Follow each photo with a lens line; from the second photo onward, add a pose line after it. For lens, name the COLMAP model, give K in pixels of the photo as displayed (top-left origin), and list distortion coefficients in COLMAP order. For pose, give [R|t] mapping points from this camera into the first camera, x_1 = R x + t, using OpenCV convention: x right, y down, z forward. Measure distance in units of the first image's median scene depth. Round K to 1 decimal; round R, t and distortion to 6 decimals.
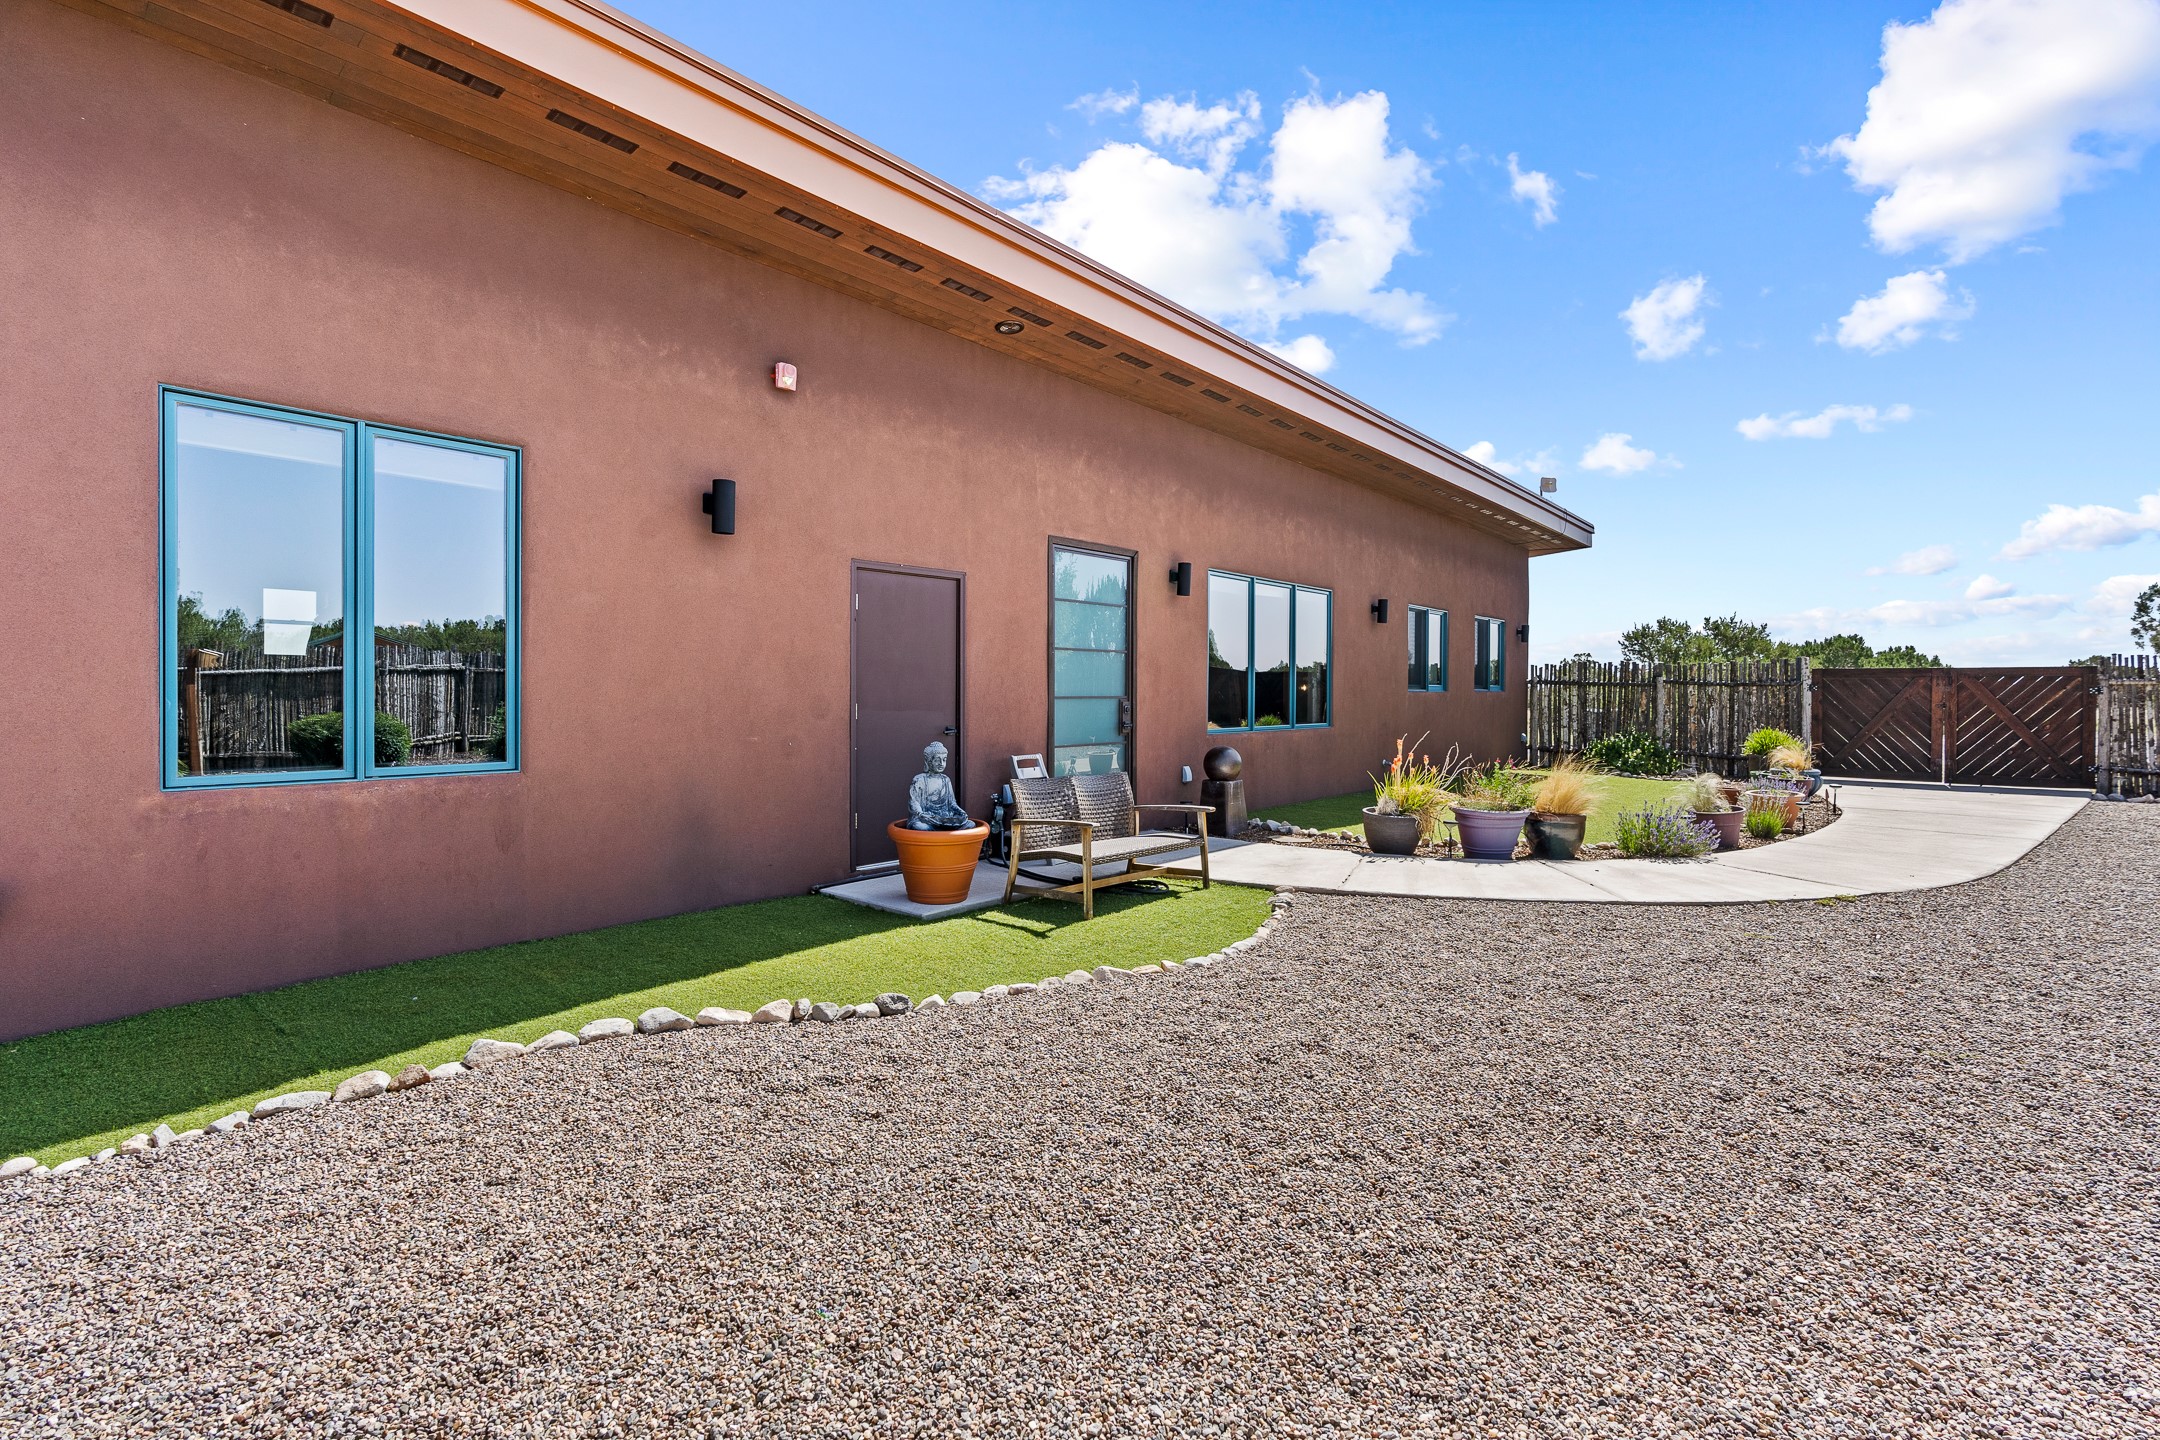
lens RADIAL K [[971.0, 0, 1080.0], [0, 971.0, 720.0], [0, 0, 1]] dist [-0.001810, 0.000121]
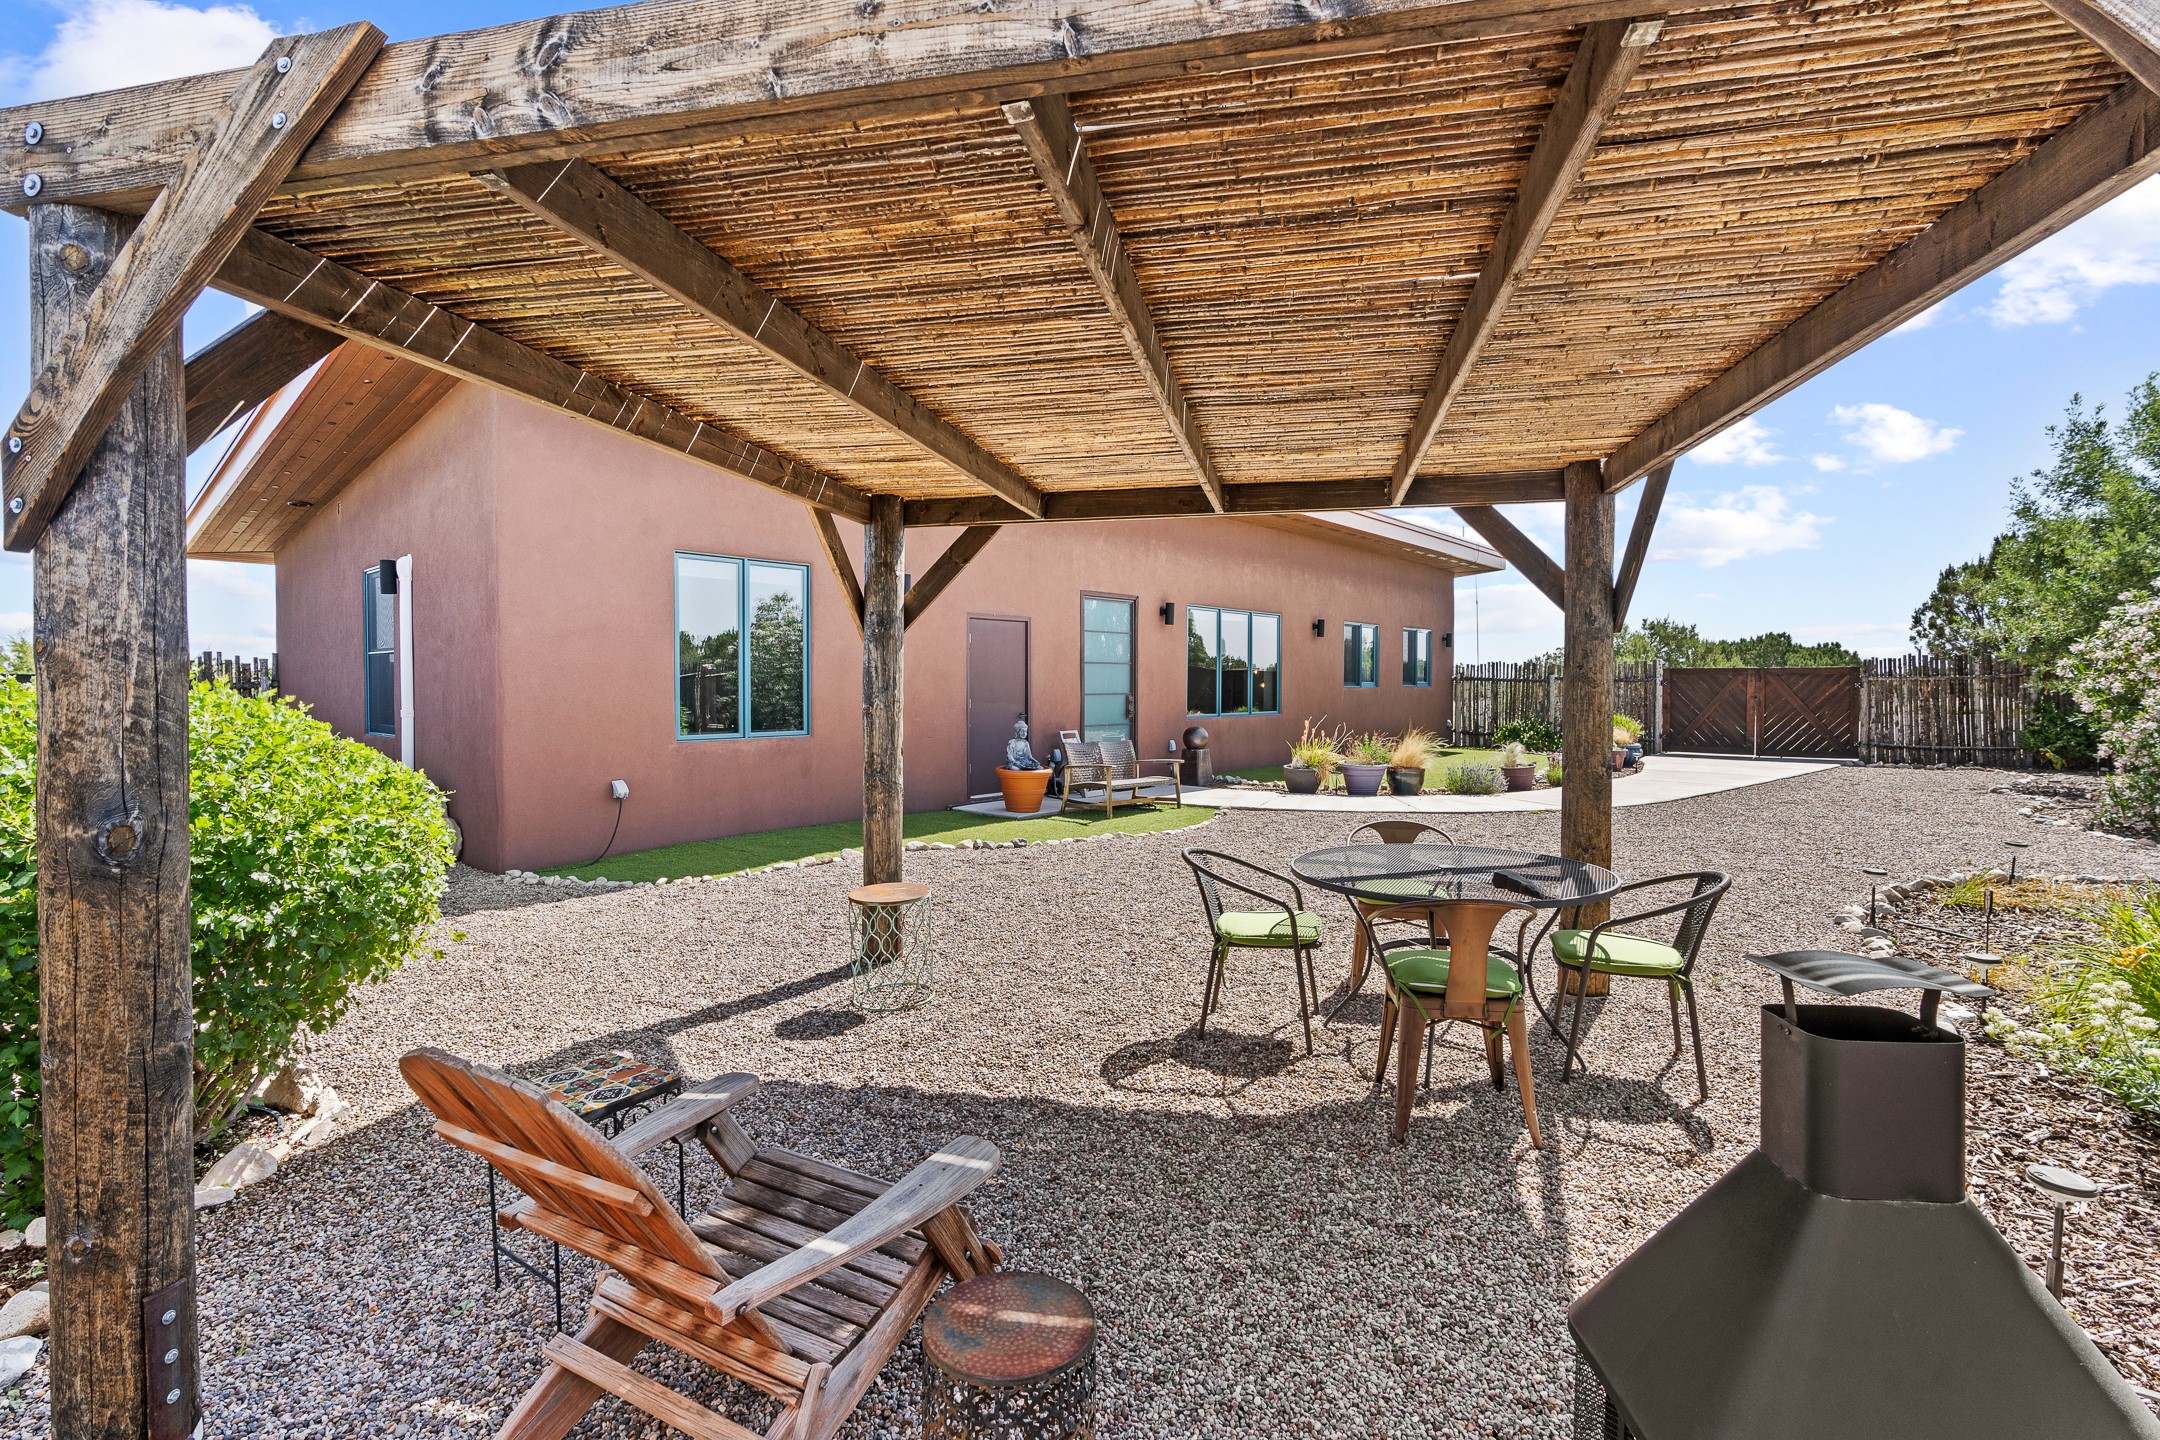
lens RADIAL K [[971.0, 0, 1080.0], [0, 971.0, 720.0], [0, 0, 1]] dist [-0.001810, 0.000121]
pose [[0.999980, -0.003558, -0.005190, -0.026243], [0.003597, 0.999966, 0.007368, 0.006737], [0.005163, -0.007387, 0.999959, -0.563914]]
